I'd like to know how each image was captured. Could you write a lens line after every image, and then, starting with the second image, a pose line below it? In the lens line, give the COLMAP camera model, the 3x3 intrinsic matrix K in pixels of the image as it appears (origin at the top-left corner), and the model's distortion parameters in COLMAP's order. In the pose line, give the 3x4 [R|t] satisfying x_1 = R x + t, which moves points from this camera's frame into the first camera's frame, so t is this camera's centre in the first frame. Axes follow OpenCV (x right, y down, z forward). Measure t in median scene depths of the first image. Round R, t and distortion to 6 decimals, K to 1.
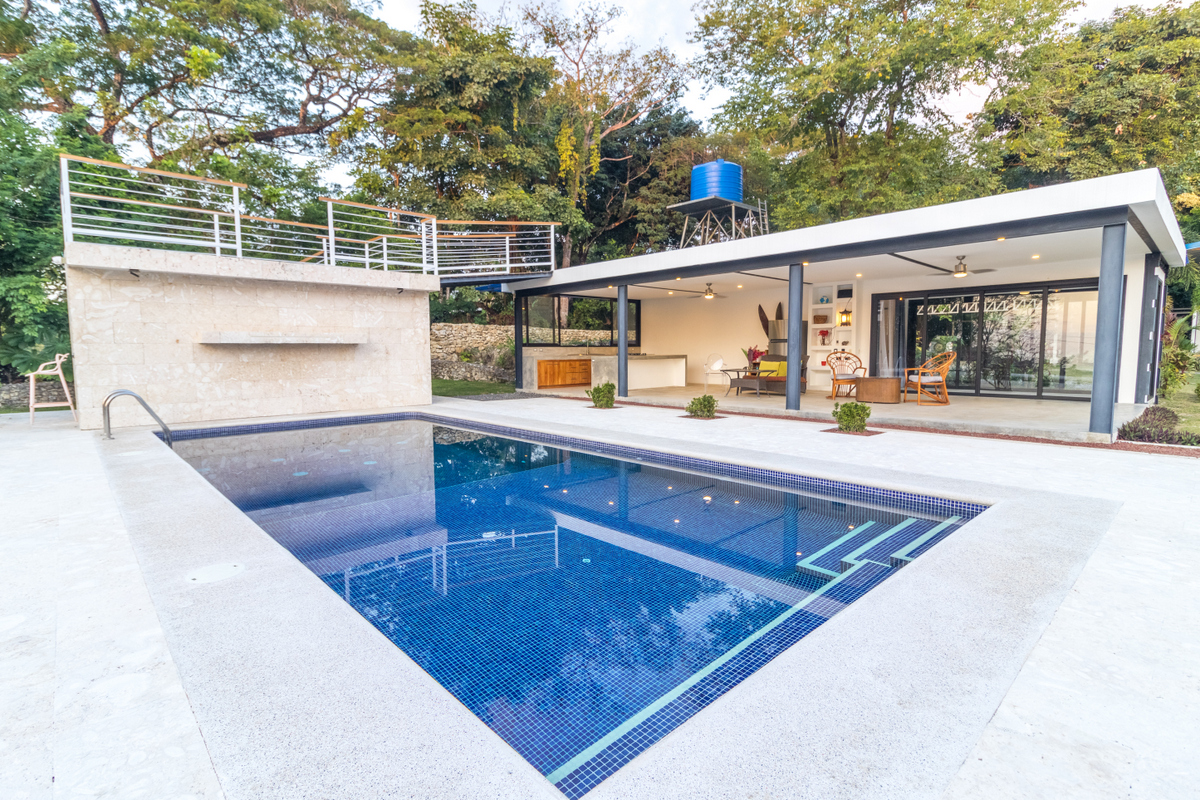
lens RADIAL K [[572.8, 0, 600.0], [0, 572.8, 400.0], [0, 0, 1]] dist [-0.000275, 0.000013]
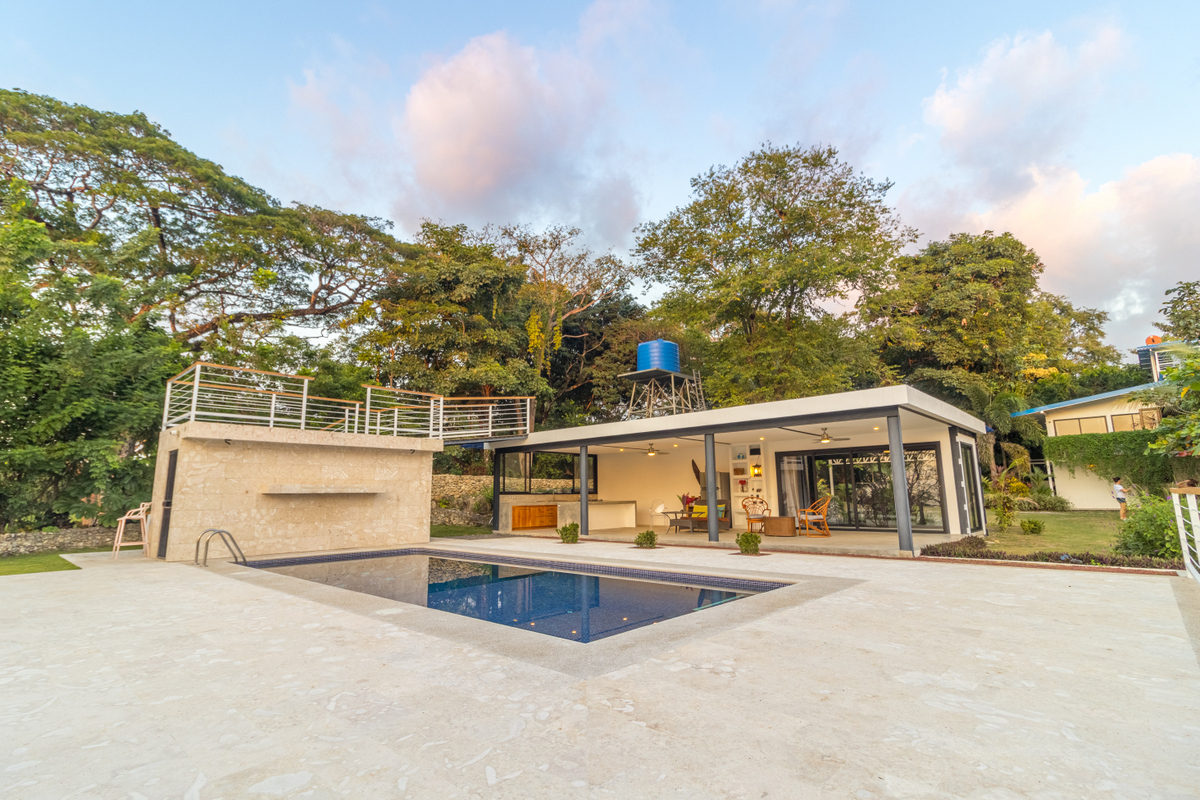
lens RADIAL K [[572.8, 0, 600.0], [0, 572.8, 400.0], [0, 0, 1]] dist [-0.000275, 0.000013]
pose [[0.996918, 0.006757, 0.078163, -0.016661], [0.013193, 0.967661, -0.251908, 0.015910], [-0.077337, 0.252163, 0.964590, -0.175980]]
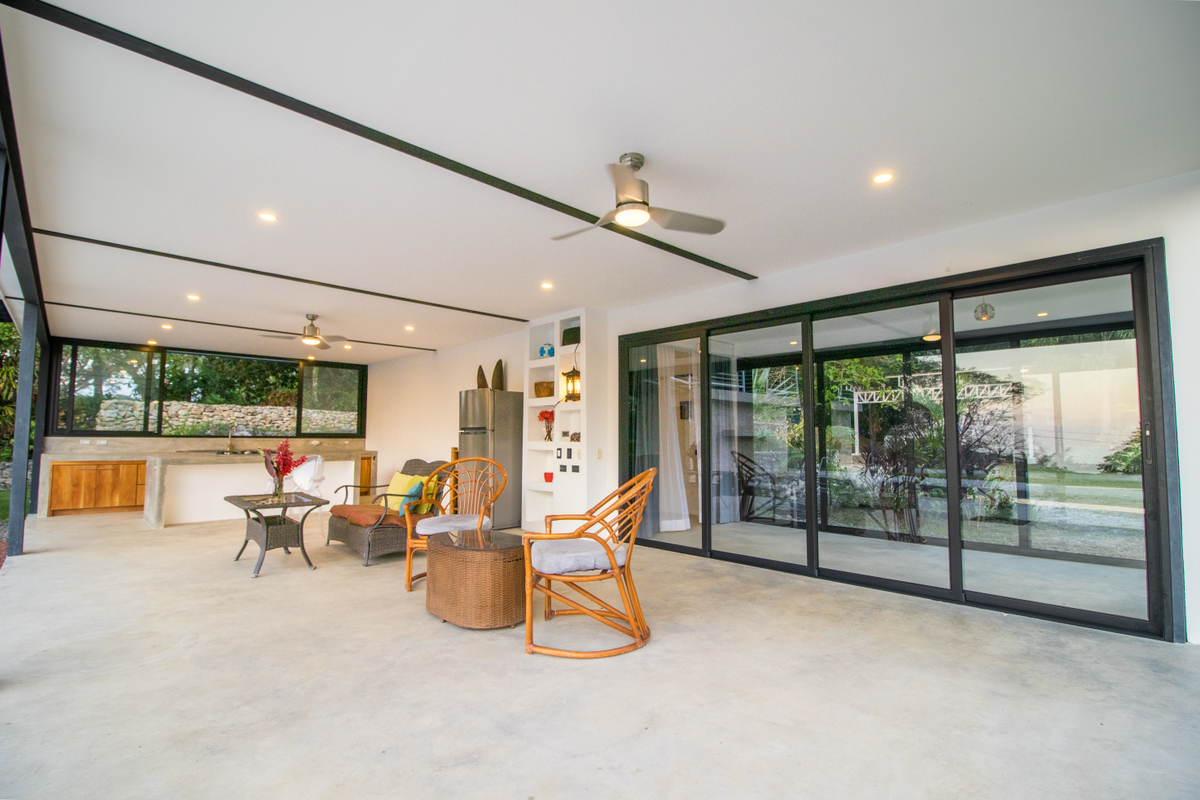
lens RADIAL K [[559.1, 0, 600.0], [0, 559.1, 400.0], [0, 0, 1]] dist [0.000348, -0.000138]
pose [[0.999933, 0.010624, 0.004551, 0.316735], [-0.009782, 0.987644, -0.156410, -0.039879], [-0.006156, 0.156355, 0.987682, 0.374901]]
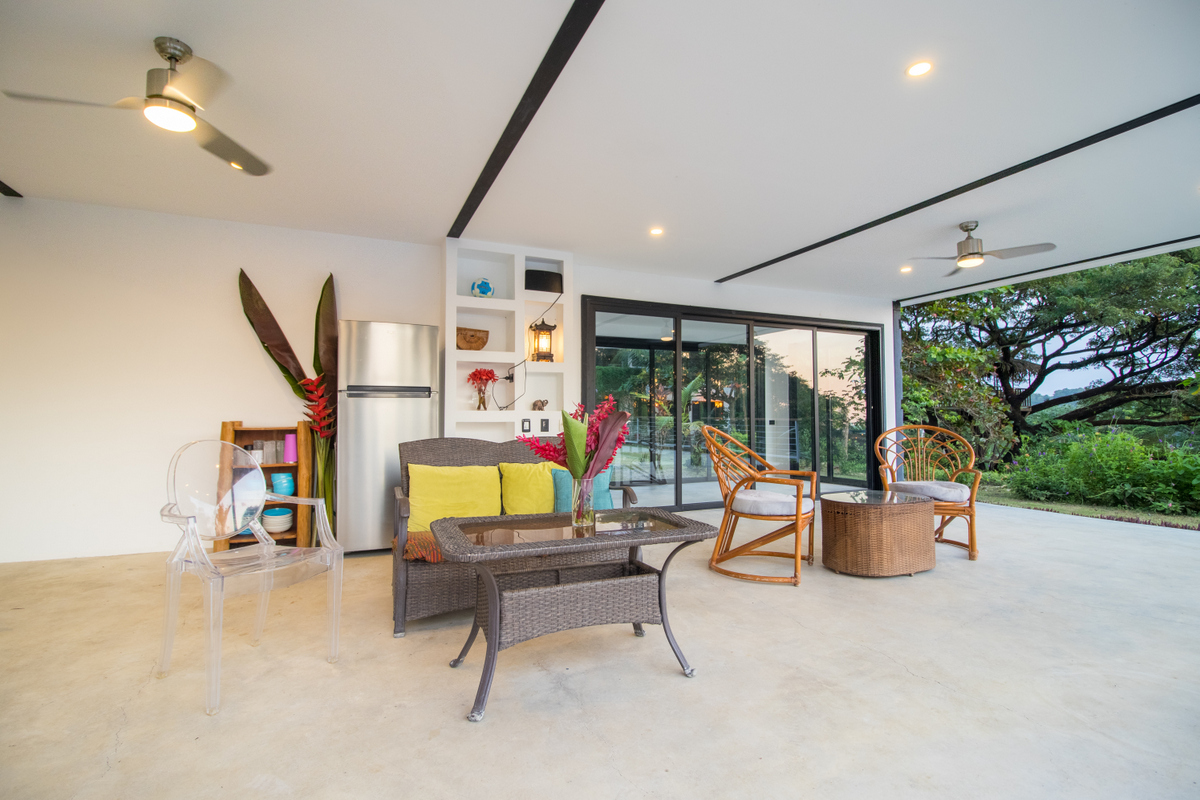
lens RADIAL K [[565.2, 0, 564.8], [0, 565.2, 403.1], [0, 0, 1]] dist [-0.018273, -0.000260]
pose [[0.332133, 0.034264, 0.942610, 0.046757], [0.080446, 0.994670, -0.064502, -0.052360], [-0.939796, 0.097252, 0.327606, 0.607109]]
